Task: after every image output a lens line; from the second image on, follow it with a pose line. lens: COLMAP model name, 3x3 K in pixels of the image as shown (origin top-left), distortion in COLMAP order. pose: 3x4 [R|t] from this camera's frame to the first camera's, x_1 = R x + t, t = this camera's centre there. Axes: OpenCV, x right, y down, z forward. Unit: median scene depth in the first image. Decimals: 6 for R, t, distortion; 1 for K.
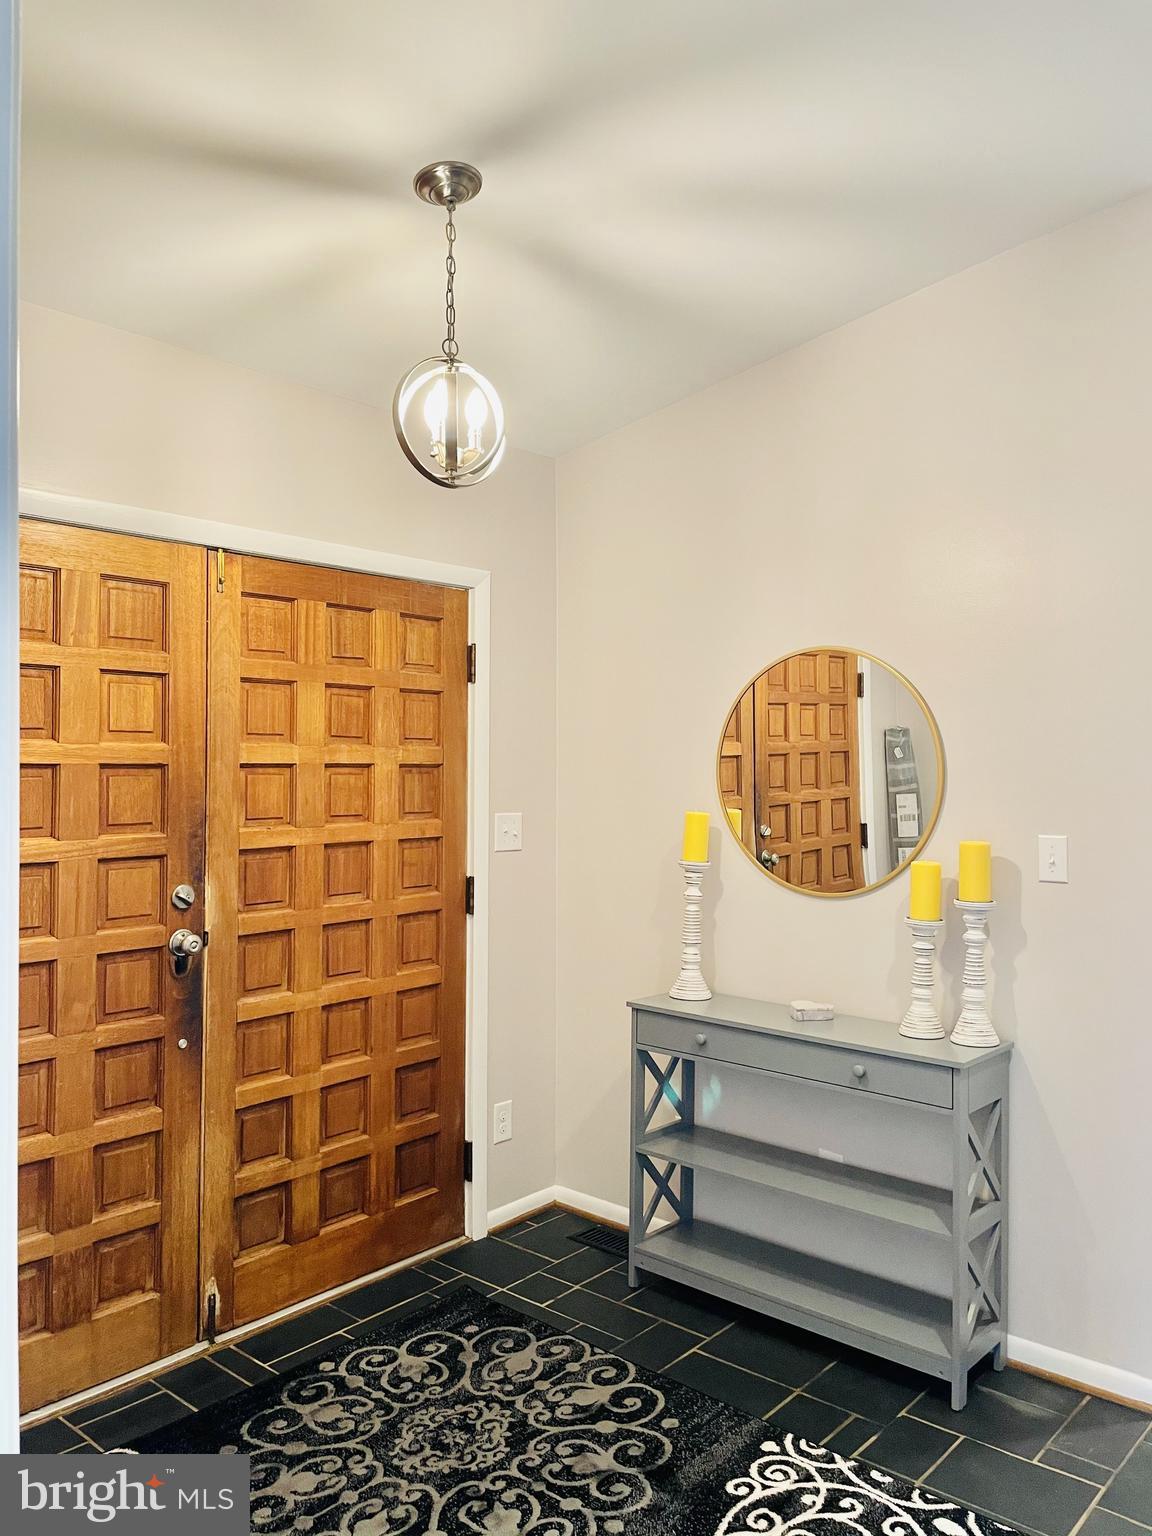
lens RADIAL K [[1174.3, 0, 576.0], [0, 1174.3, 768.0], [0, 0, 1]] dist [0.095398, -0.133065]
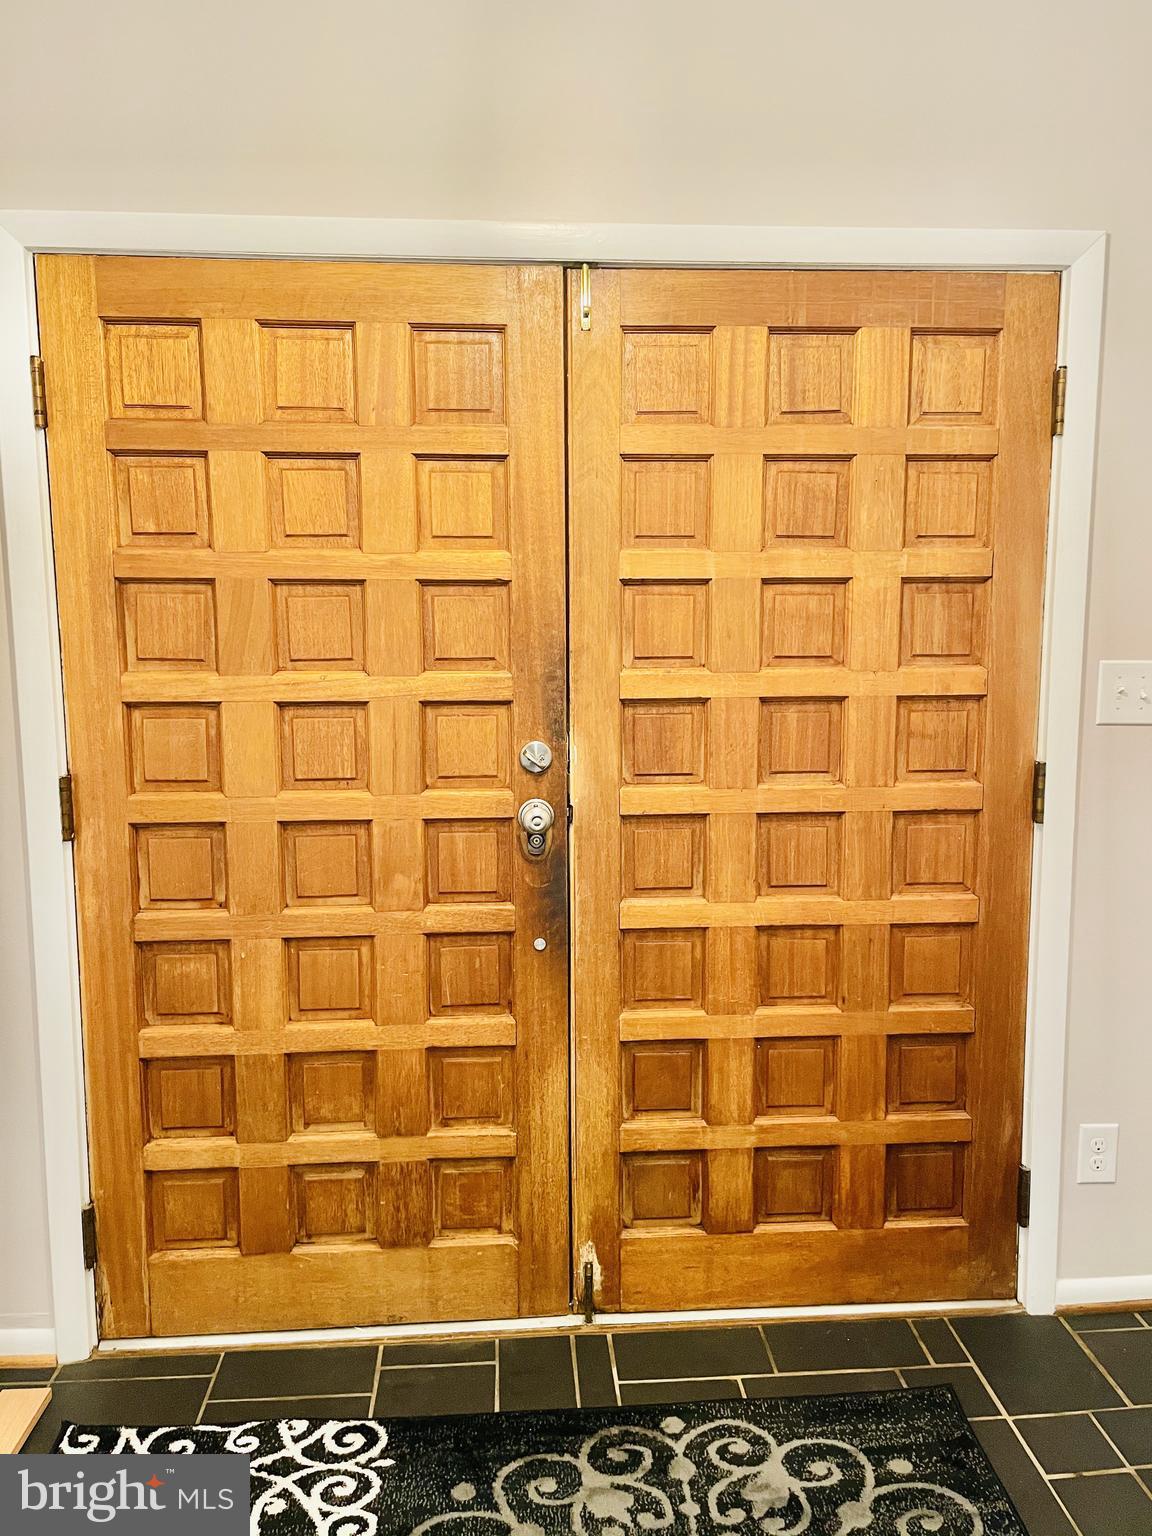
lens RADIAL K [[1174.3, 0, 576.0], [0, 1174.3, 768.0], [0, 0, 1]] dist [0.095398, -0.133065]
pose [[0.709389, 0.086067, -0.699542, 0.202957], [0.002799, 0.992164, 0.124908, 0.020490], [0.704812, -0.090566, 0.703590, 0.462367]]
